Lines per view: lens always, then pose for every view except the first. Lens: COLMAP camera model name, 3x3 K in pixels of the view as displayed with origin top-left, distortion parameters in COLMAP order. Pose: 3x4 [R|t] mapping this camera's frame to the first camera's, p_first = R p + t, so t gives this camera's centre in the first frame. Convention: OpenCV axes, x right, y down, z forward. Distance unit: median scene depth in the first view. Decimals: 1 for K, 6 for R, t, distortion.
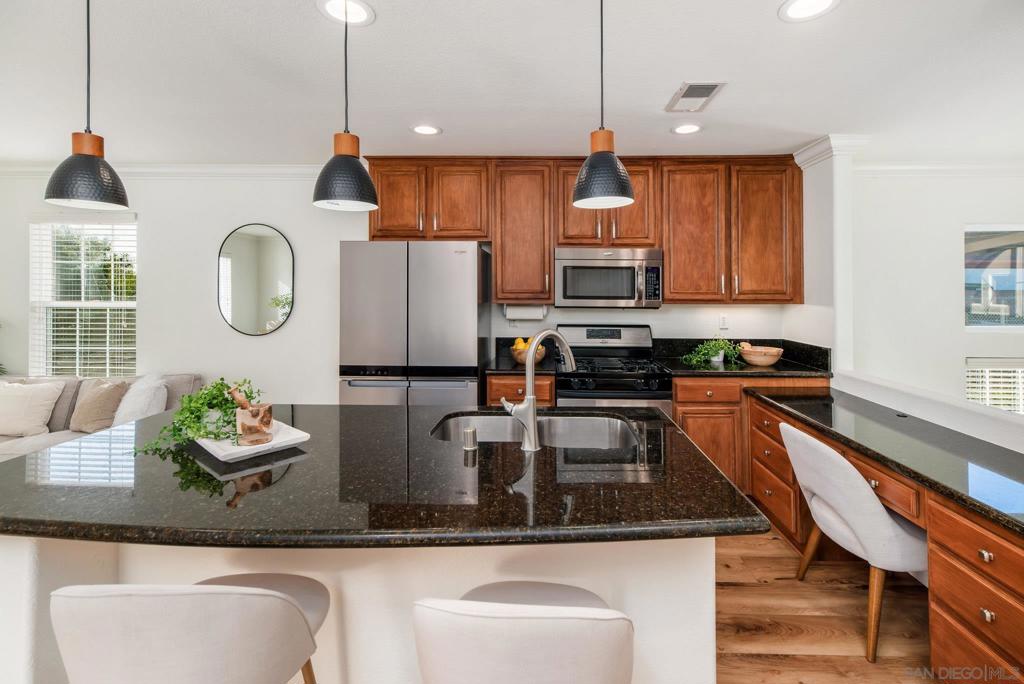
lens RADIAL K [[470.5, 0, 523.9], [0, 470.5, 288.7], [0, 0, 1]] dist [-0.000973, -0.000056]
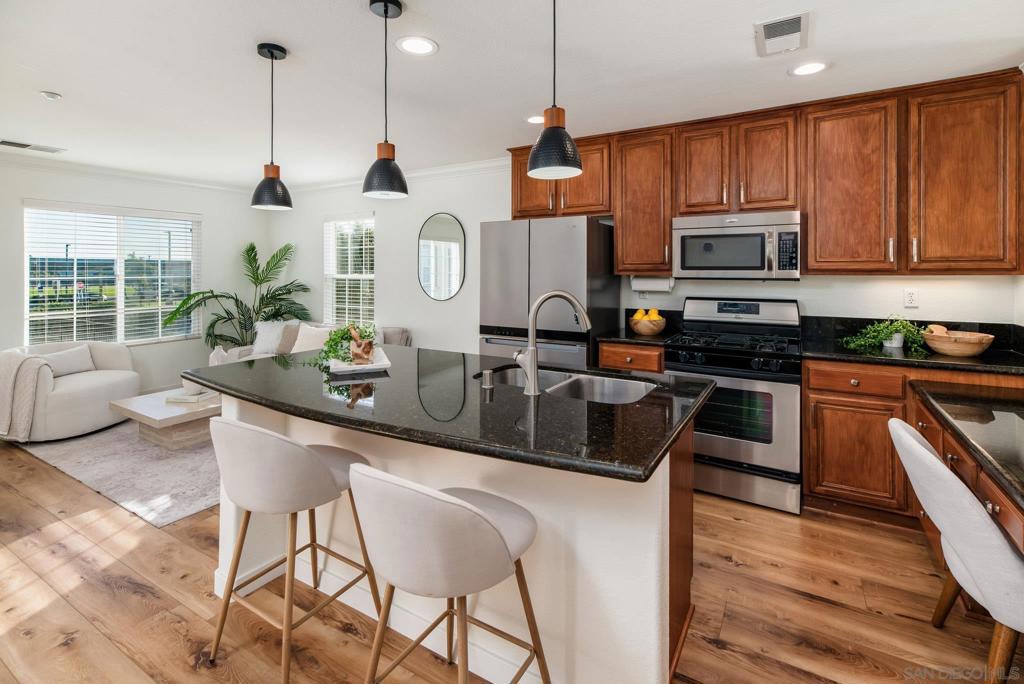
lens RADIAL K [[466.2, 0, 513.5], [0, 466.2, 272.4], [0, 0, 1]] dist [0.003979, 0.000194]
pose [[0.871779, -0.003185, -0.489889, 0.248803], [0.008278, 0.999932, 0.008231, 0.016342], [0.489829, -0.011231, 0.871746, -0.005911]]
